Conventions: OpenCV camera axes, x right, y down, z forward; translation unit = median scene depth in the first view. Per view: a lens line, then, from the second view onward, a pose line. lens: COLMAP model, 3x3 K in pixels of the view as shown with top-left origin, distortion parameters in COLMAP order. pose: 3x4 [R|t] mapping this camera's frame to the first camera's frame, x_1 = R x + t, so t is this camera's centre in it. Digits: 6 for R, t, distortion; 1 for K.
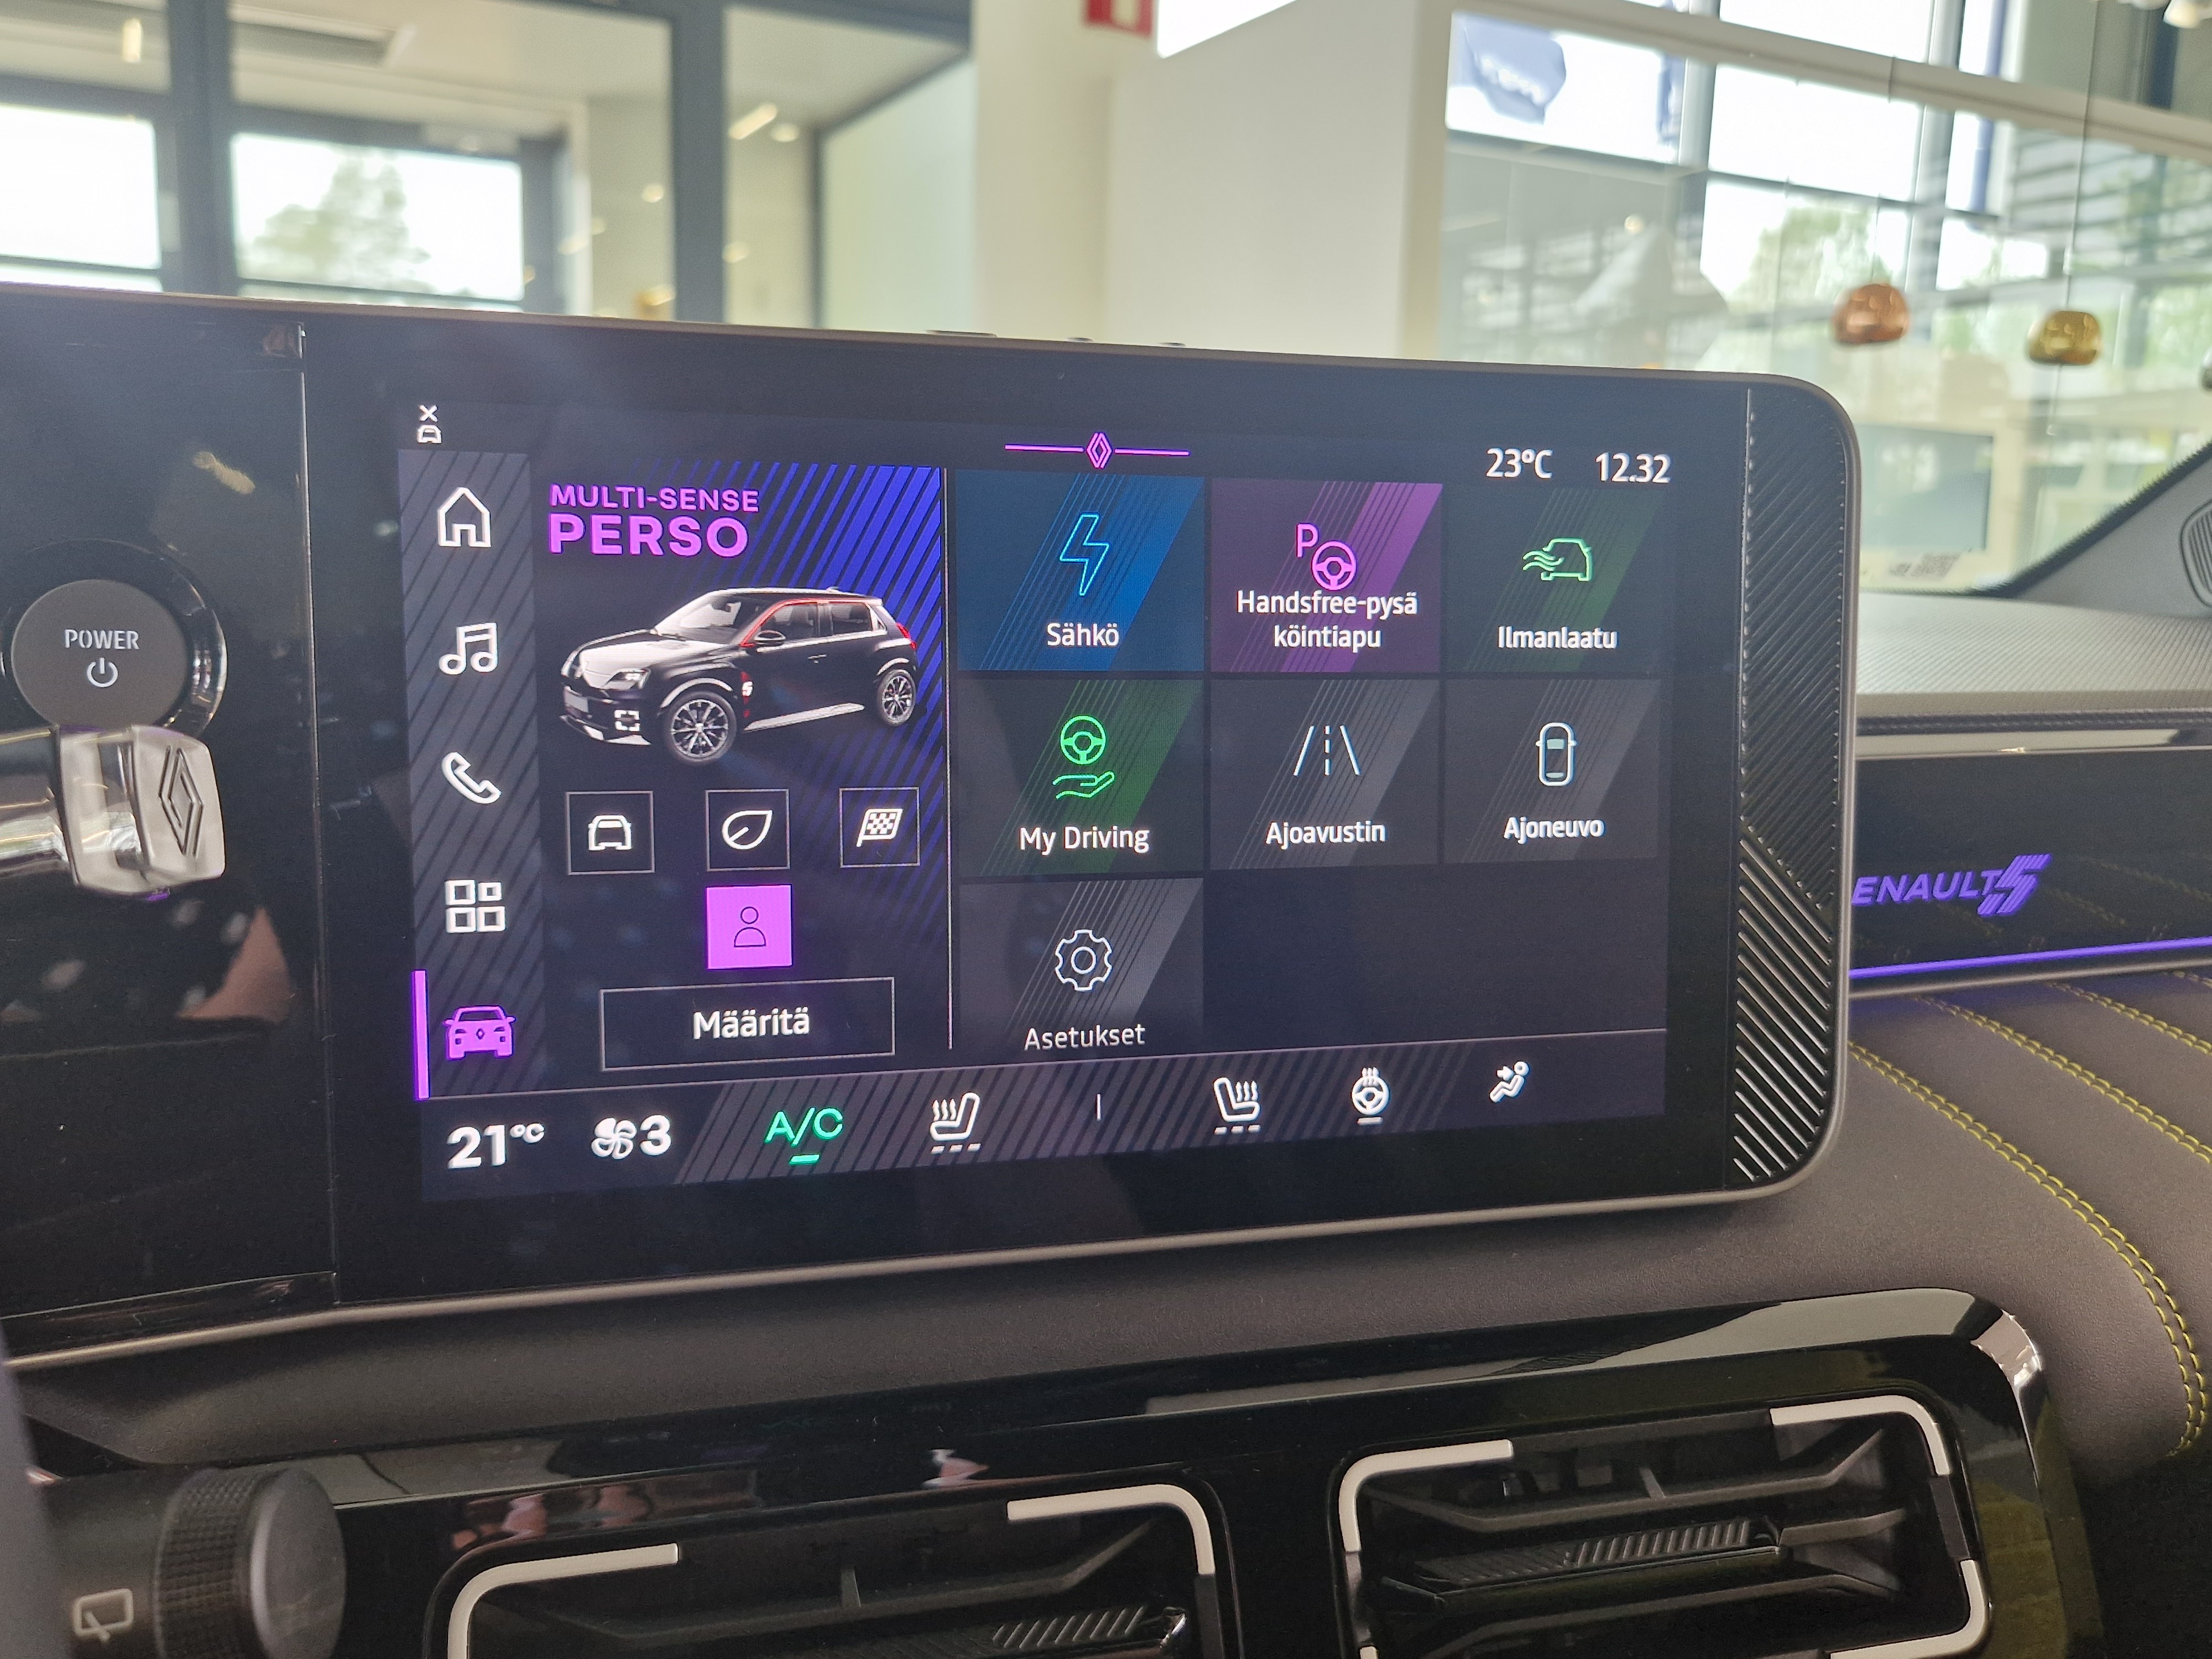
lens RADIAL K [[1813.9, 0, 1087.2], [0, 1813.9, 843.4], [0, 0, 1]] dist [0.052815, -0.041728]
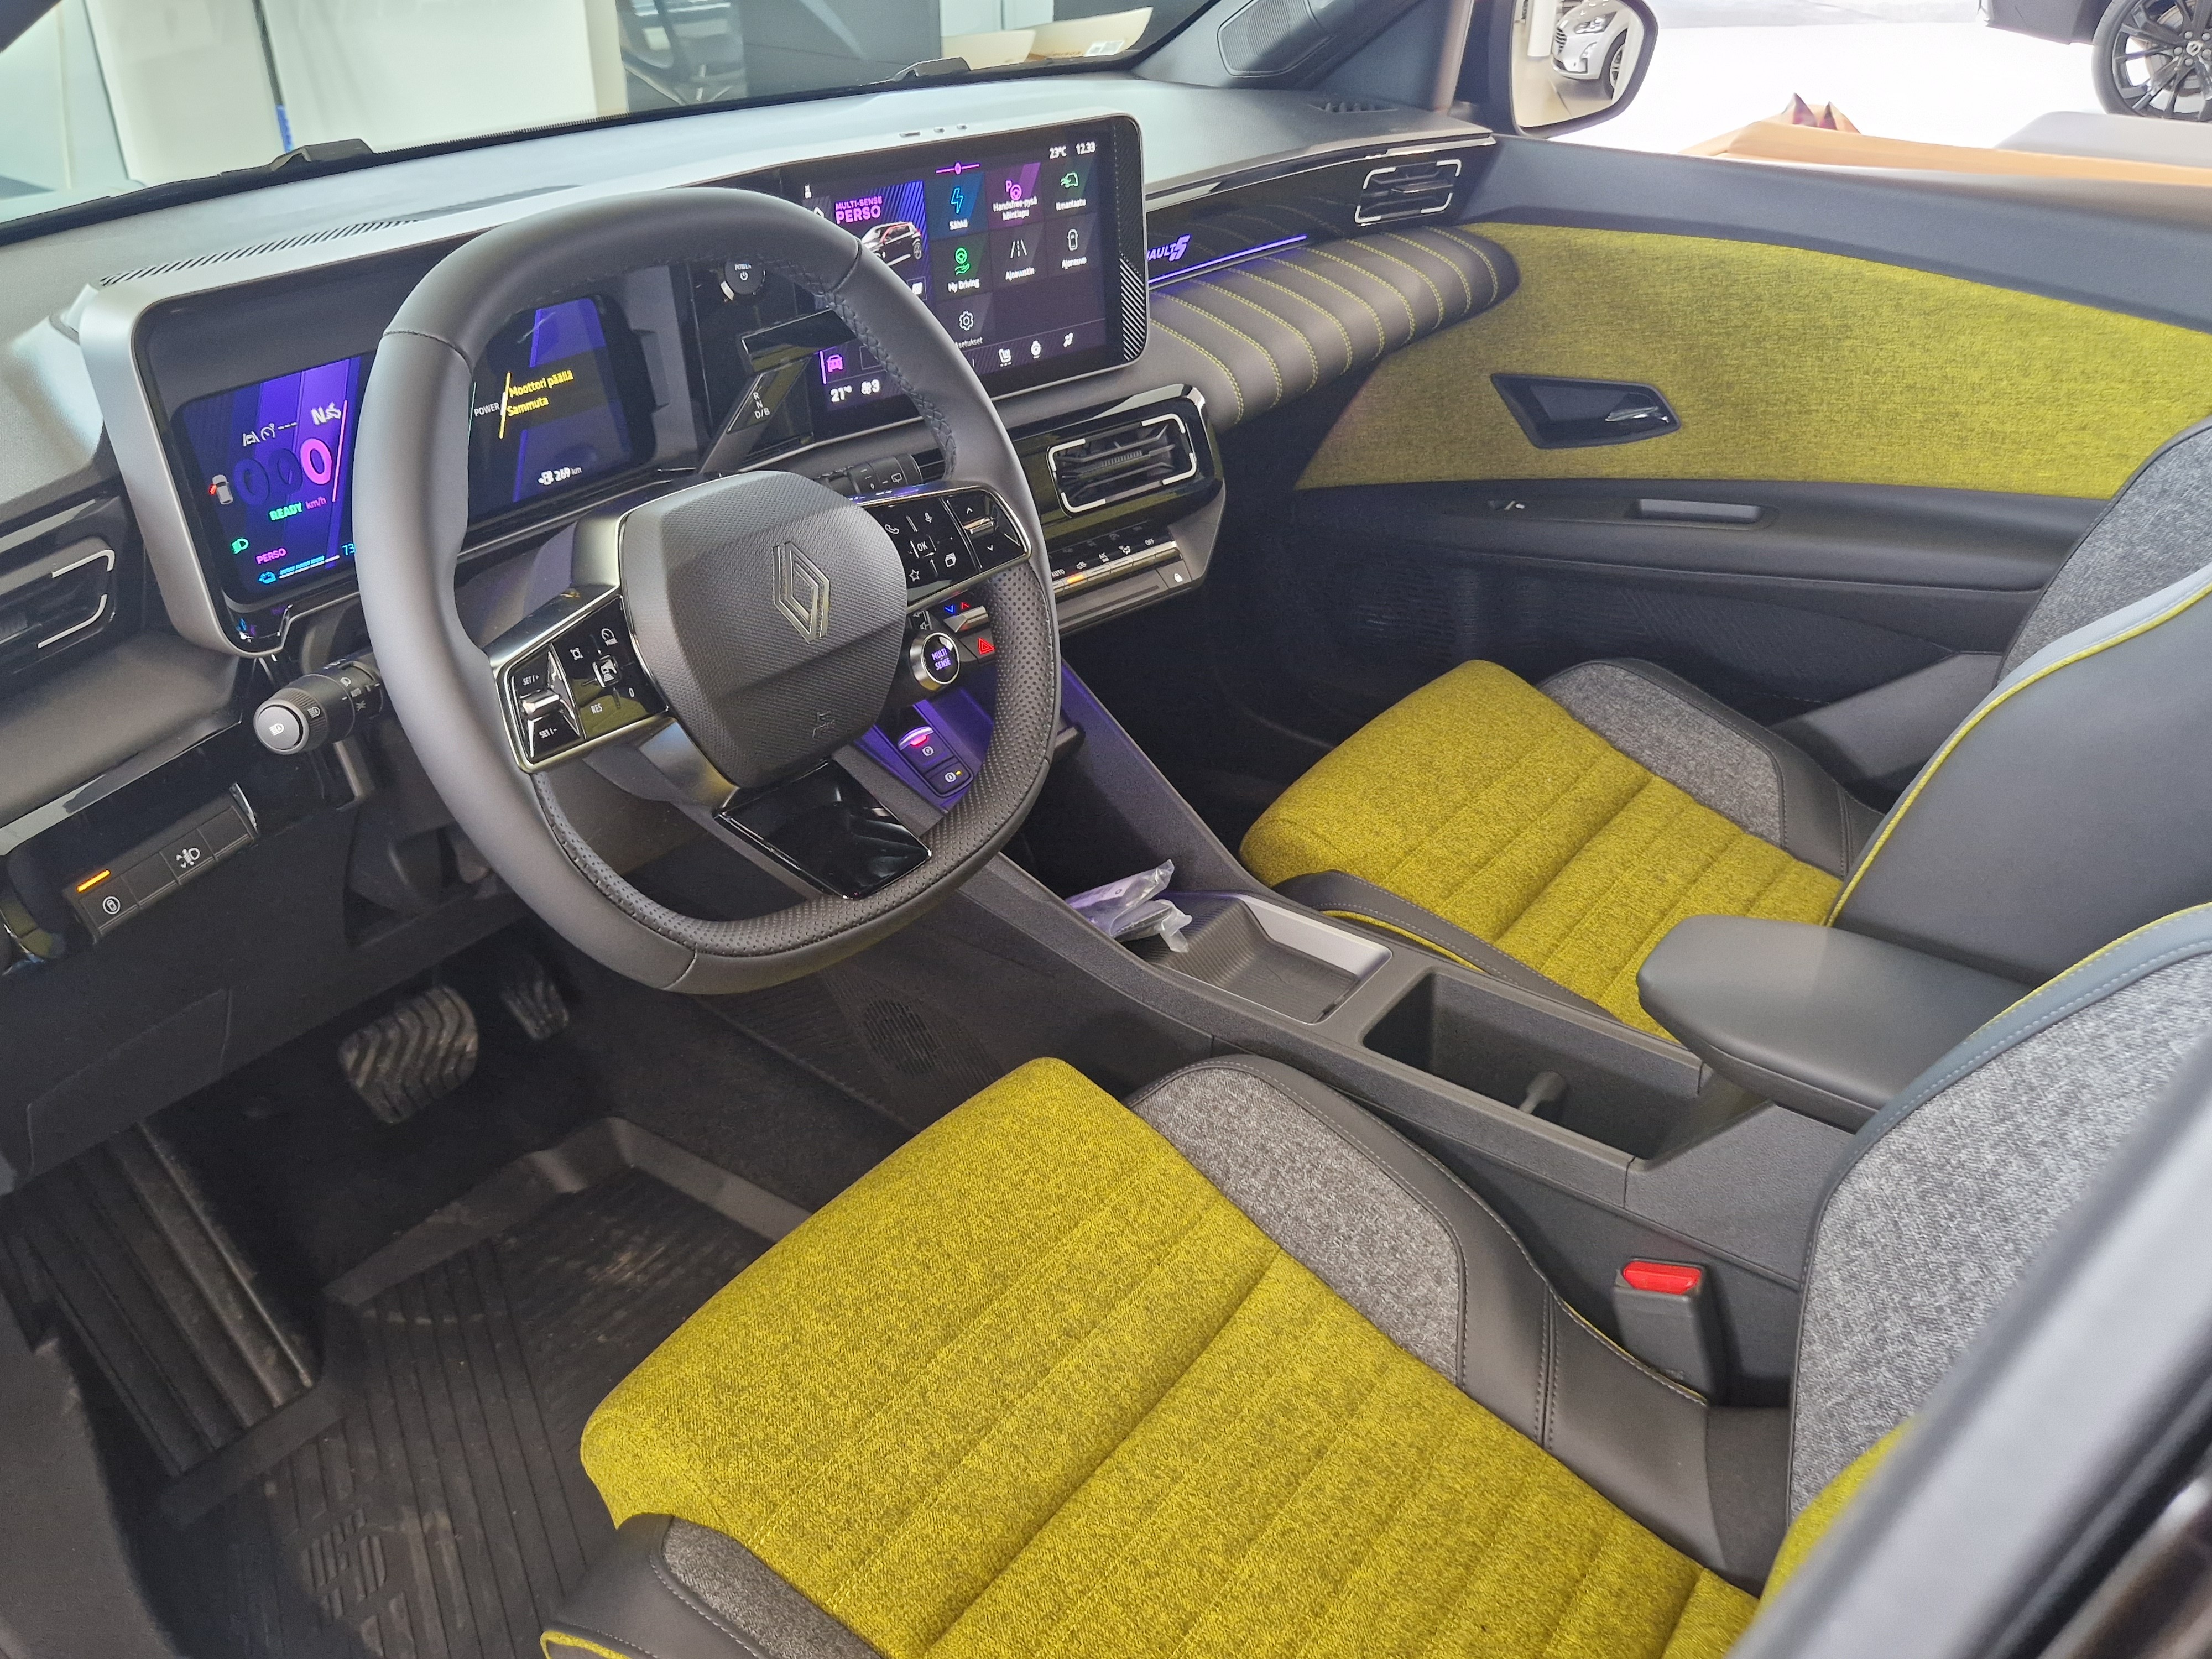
lens RADIAL K [[1813.9, 0, 1097.5], [0, 1813.9, 832.5], [0, 0, 1]] dist [0.052815, -0.041728]
pose [[0.888423, -0.243882, 0.388879, -1.414275], [0.084099, 0.919322, 0.384415, -0.365725], [-0.451257, -0.308818, 0.837257, -2.421304]]
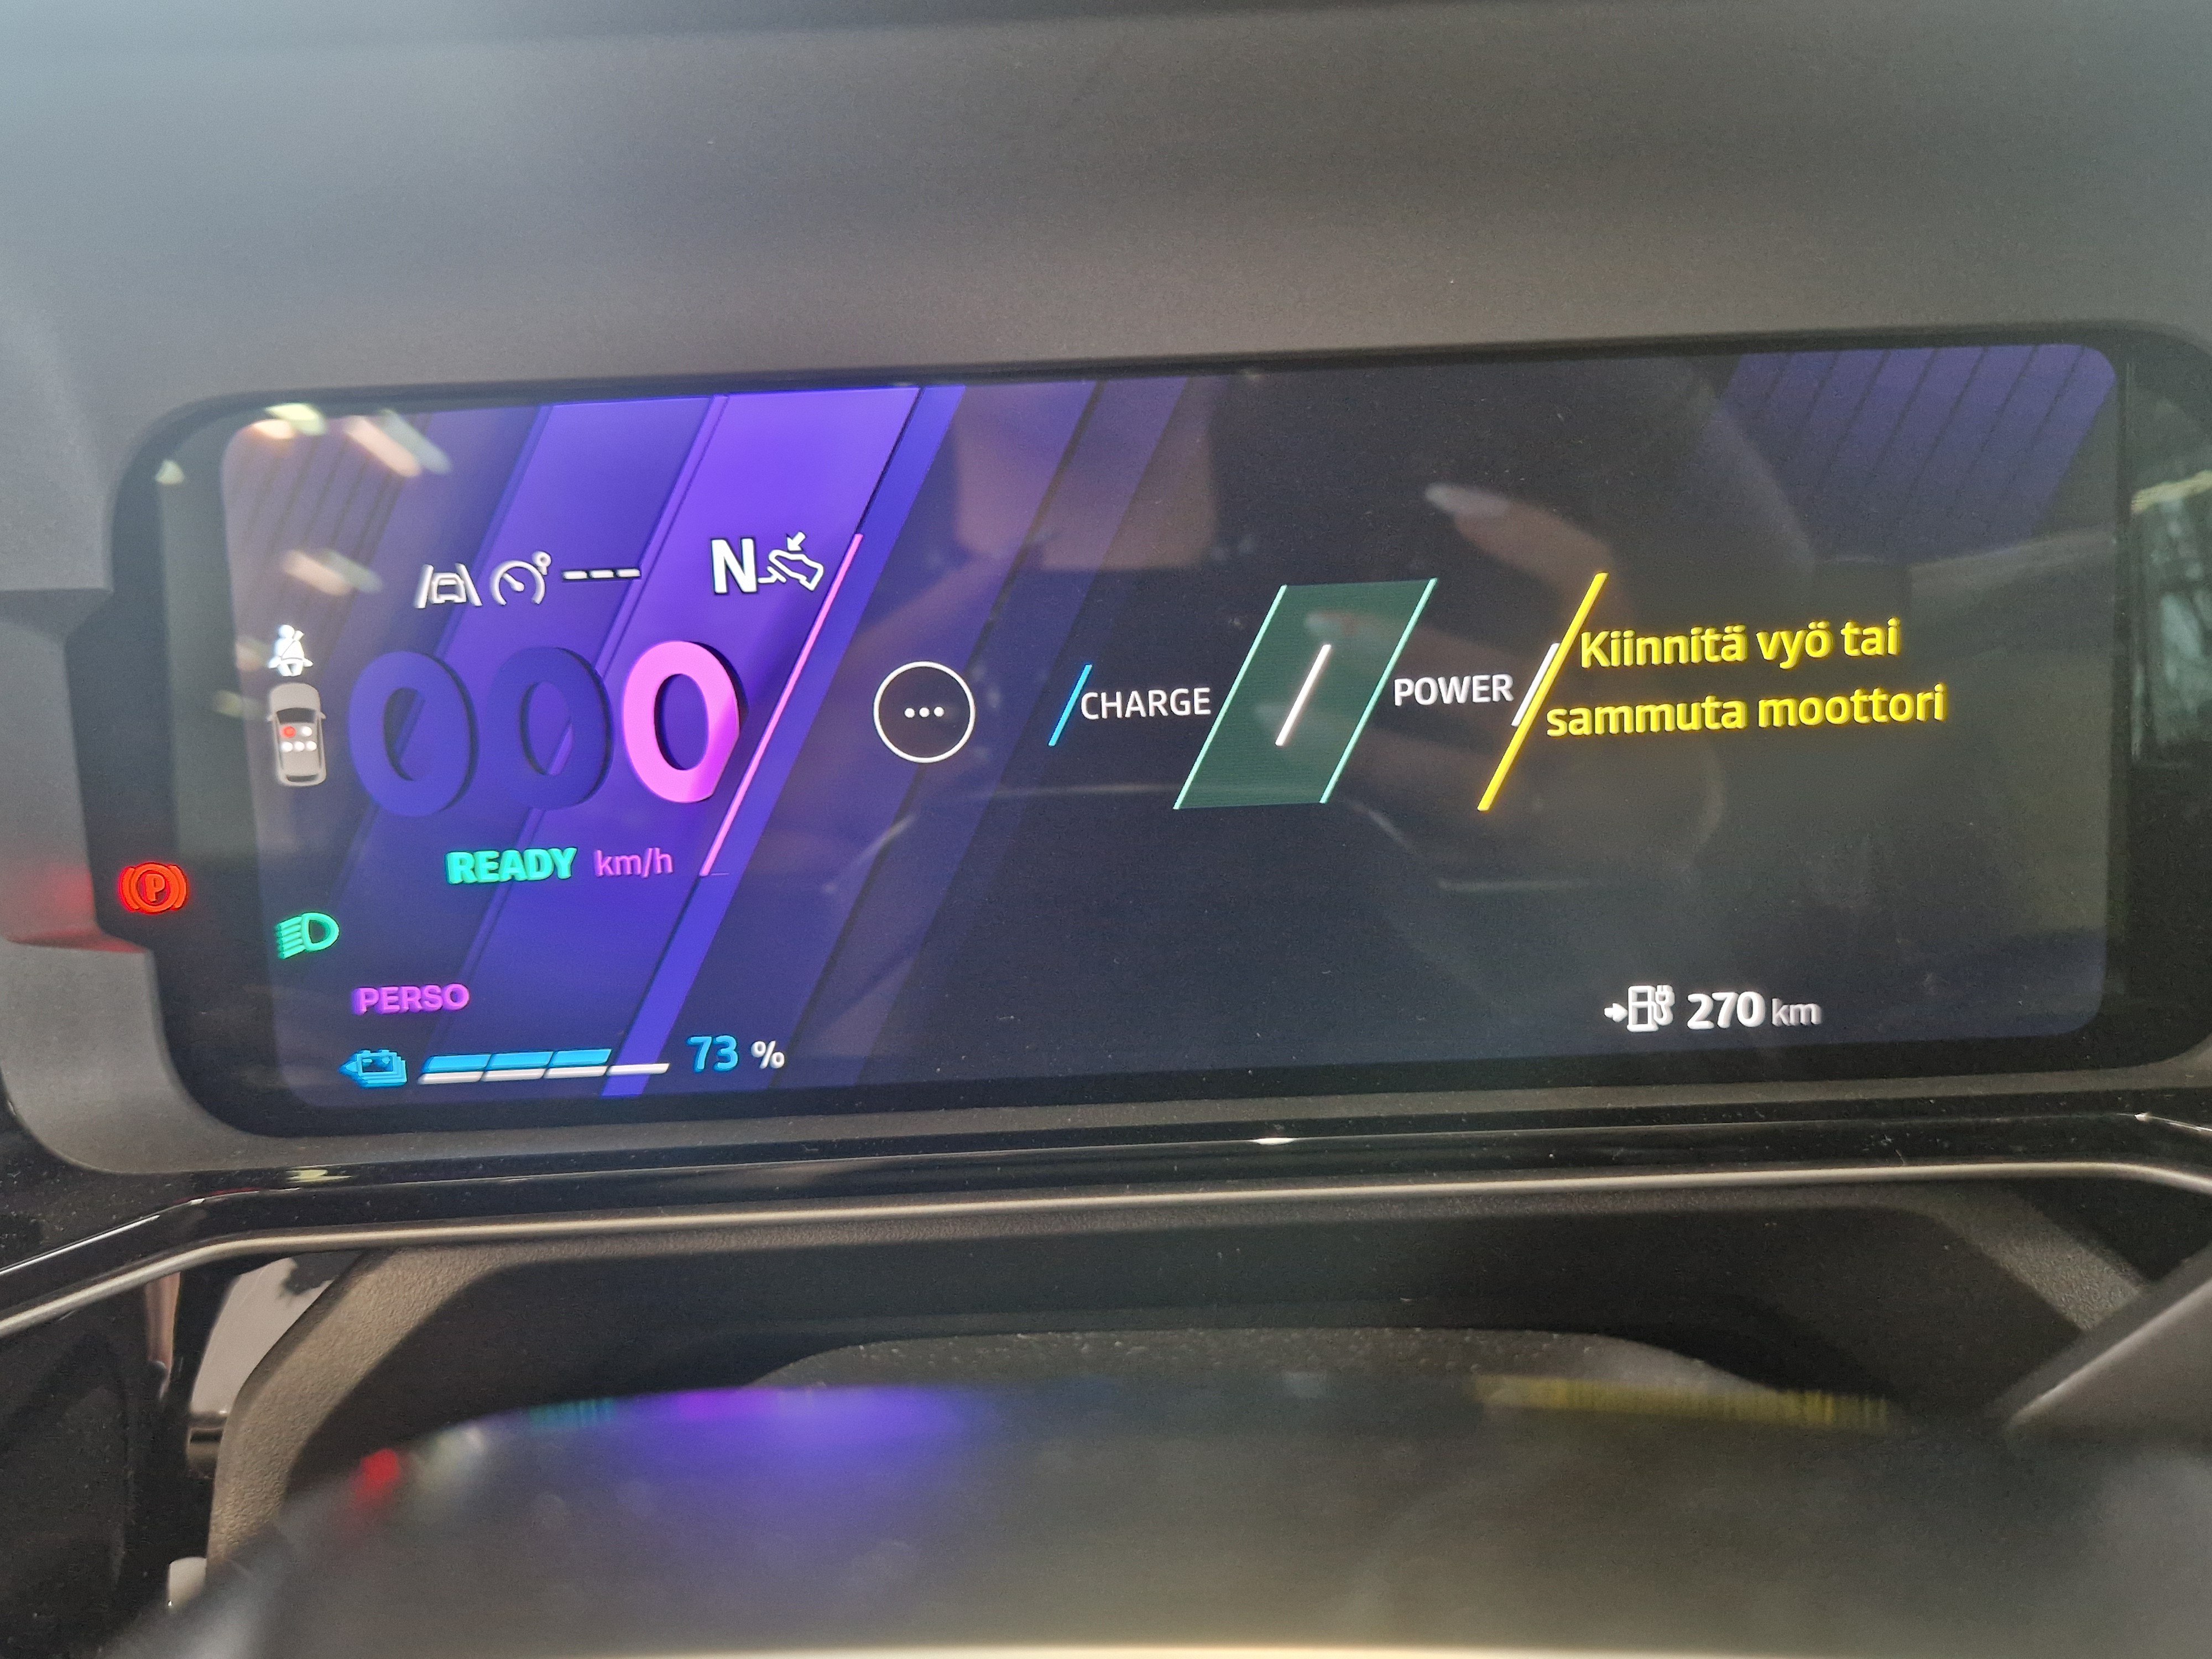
lens RADIAL K [[1813.9, 0, 1104.1], [0, 1813.9, 829.6], [0, 0, 1]] dist [0.052815, -0.041728]
pose [[0.883054, 0.090093, -0.460543, -0.738322], [-0.019248, 0.987526, 0.156277, 0.014761], [0.468877, -0.129136, 0.873772, 0.074262]]
